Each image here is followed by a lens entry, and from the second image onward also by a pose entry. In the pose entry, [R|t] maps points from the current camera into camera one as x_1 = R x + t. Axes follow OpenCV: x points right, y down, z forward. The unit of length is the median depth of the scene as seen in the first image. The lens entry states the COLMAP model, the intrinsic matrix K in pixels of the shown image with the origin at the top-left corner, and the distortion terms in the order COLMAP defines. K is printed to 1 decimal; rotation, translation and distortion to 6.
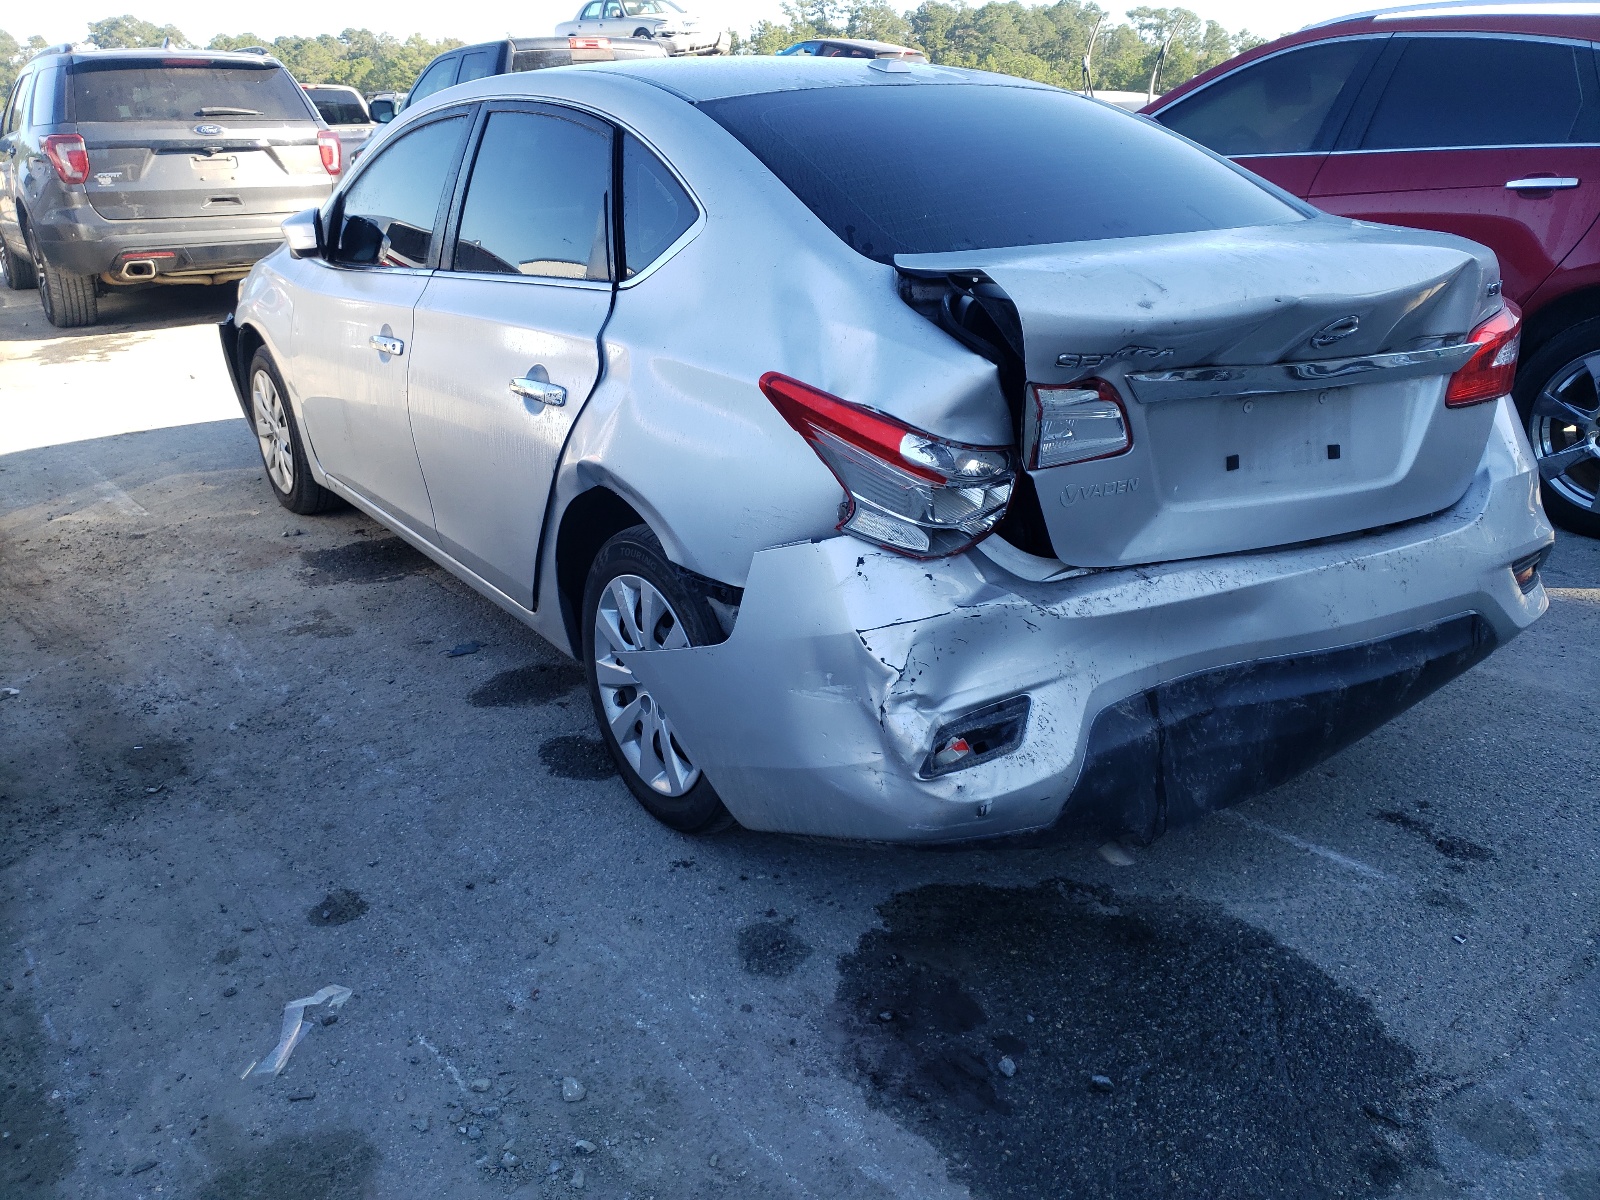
lens RADIAL K [[1213.0, 0, 825.5], [0, 1213.0, 604.2], [0, 0, 1]] dist [0.006137, 0.005961]
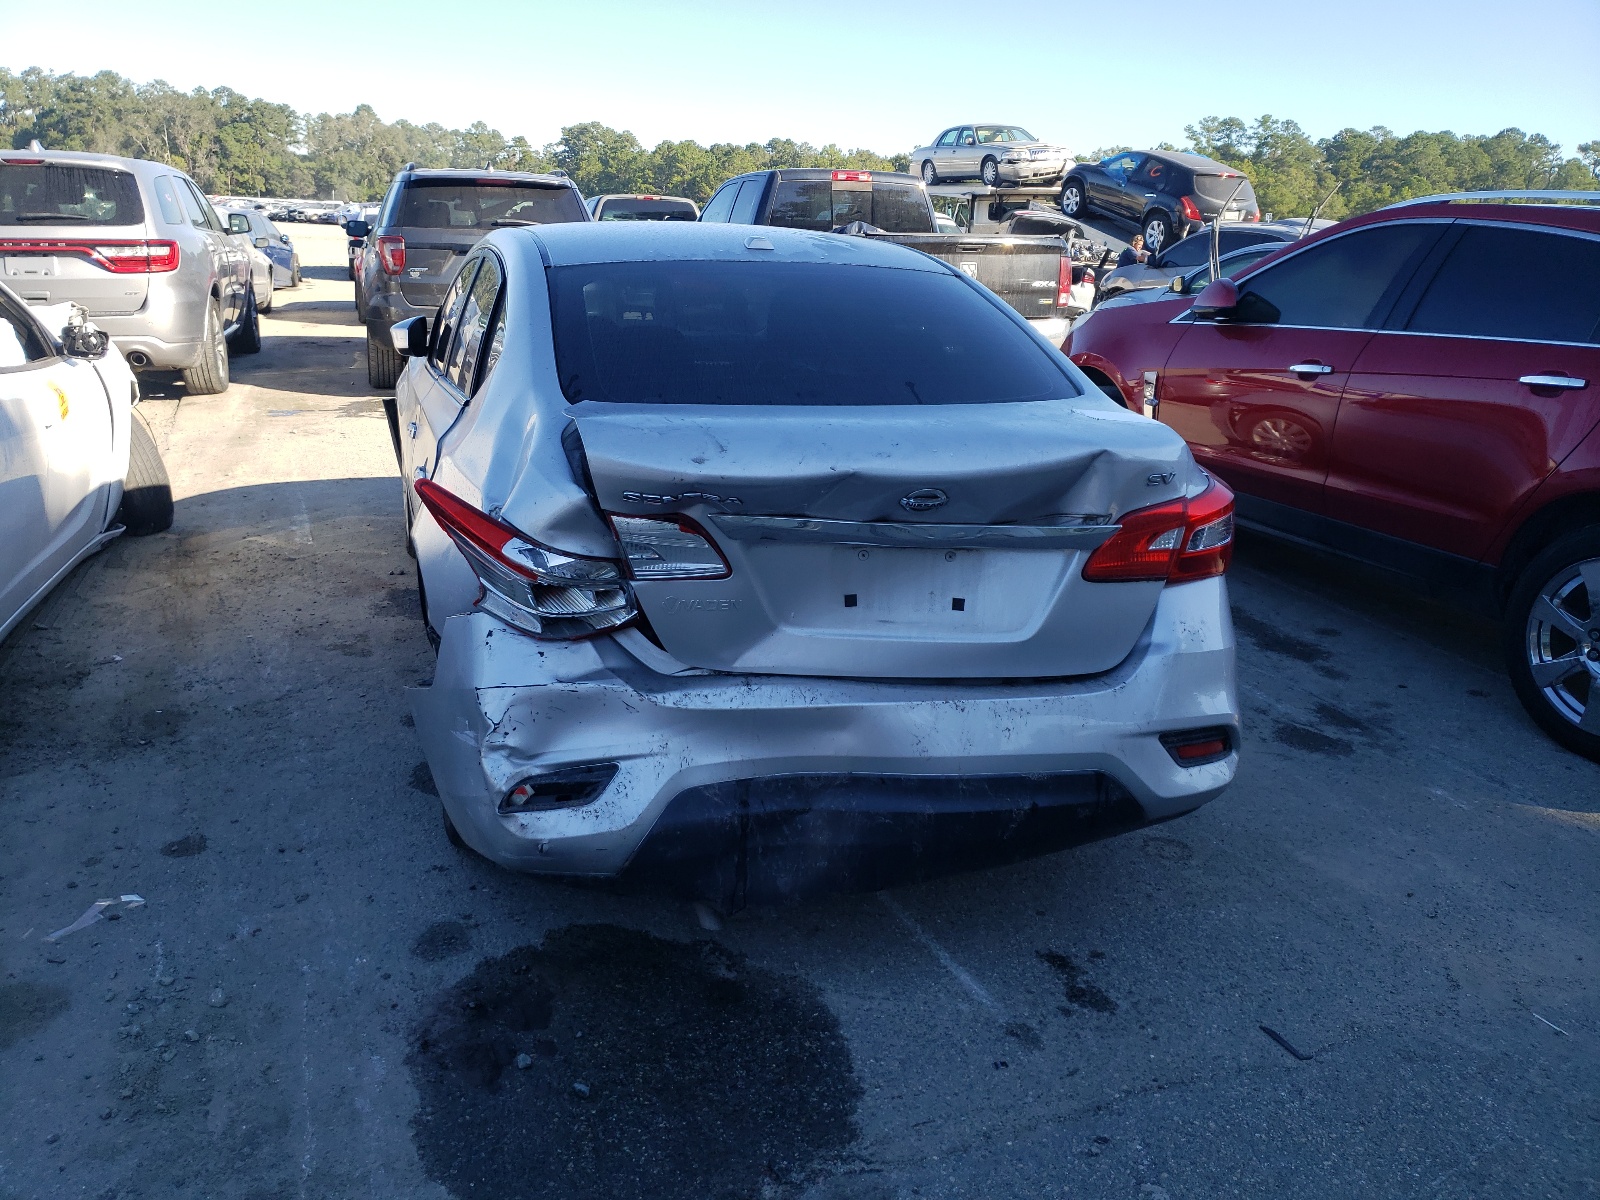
lens RADIAL K [[1226.3, 0, 808.9], [0, 1226.3, 592.7], [0, 0, 1]] dist [0.002823, 0.015826]
pose [[0.952323, 0.133040, -0.274557, 0.621005], [-0.158394, 0.984730, -0.072240, -0.032773], [0.260753, 0.112284, 0.958853, -0.138754]]
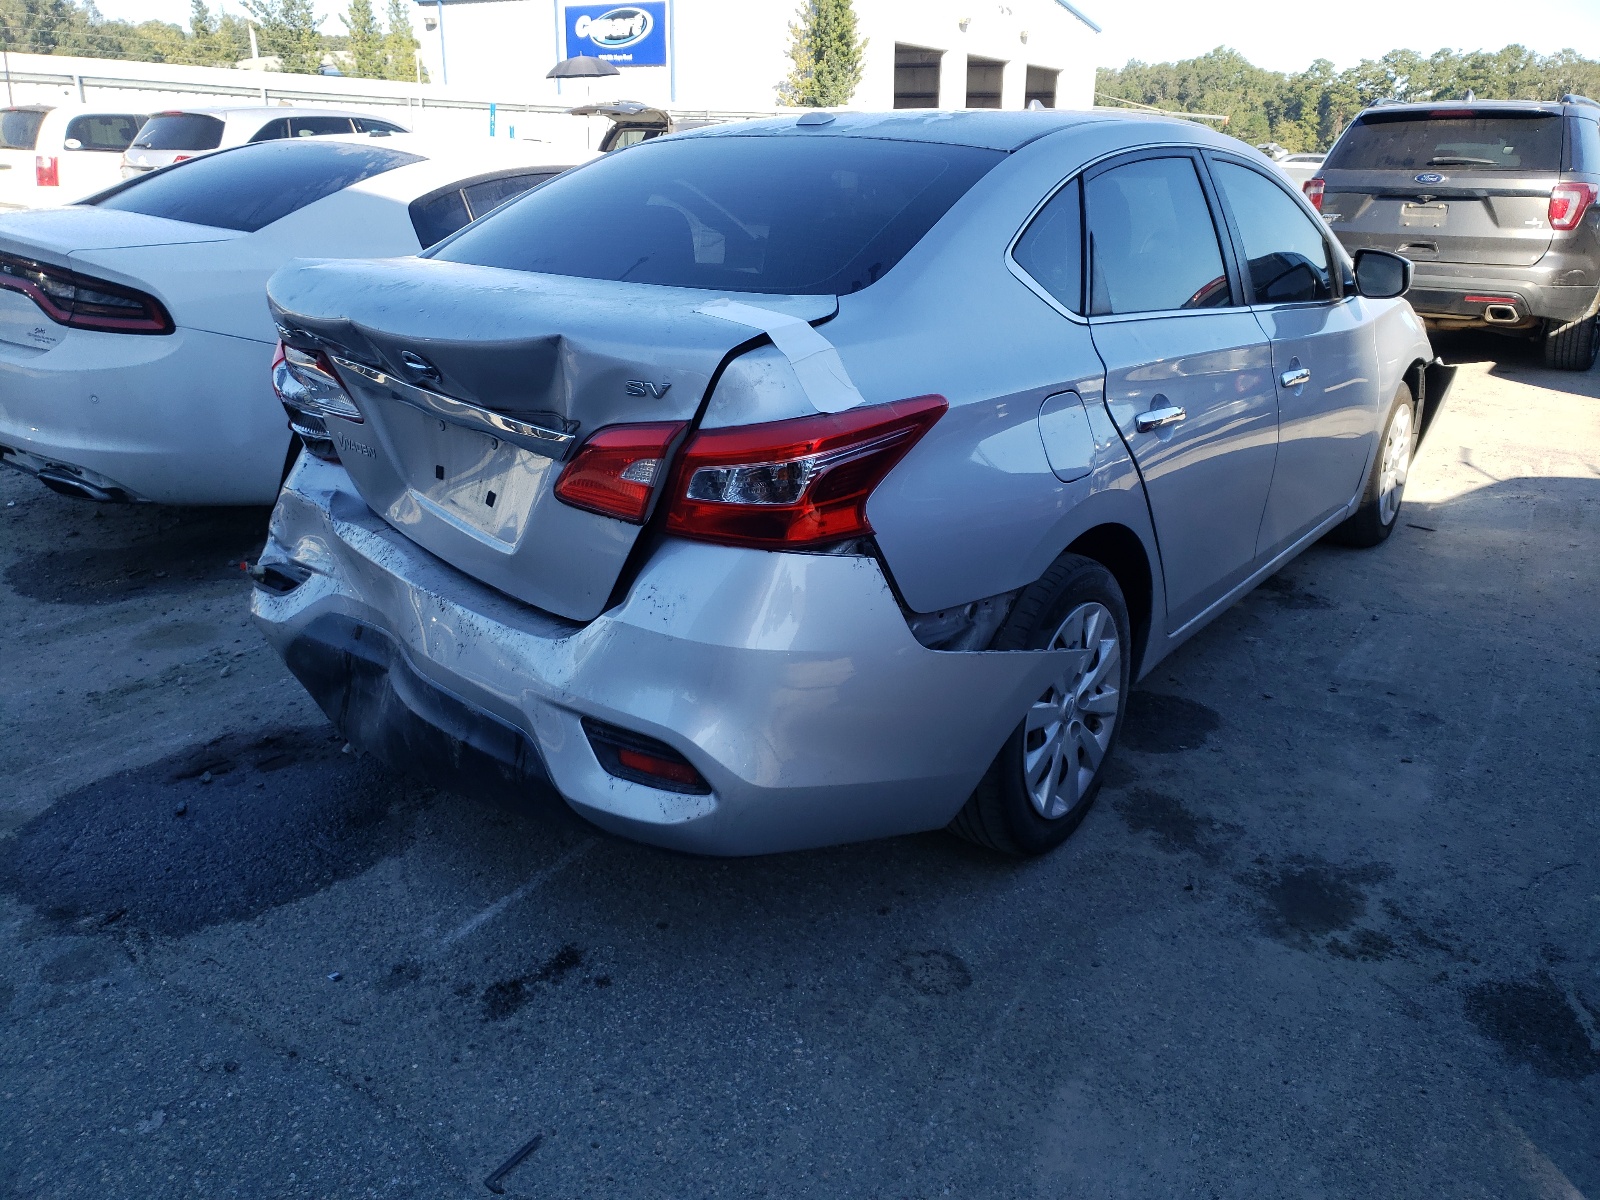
lens RADIAL K [[1226.3, 0, 808.9], [0, 1226.3, 592.7], [0, 0, 1]] dist [0.002823, 0.015826]
pose [[0.298687, 0.333218, -0.894288, 1.482156], [-0.374062, 0.902961, 0.211515, -0.382535], [0.877988, 0.271343, 0.394347, 0.884305]]
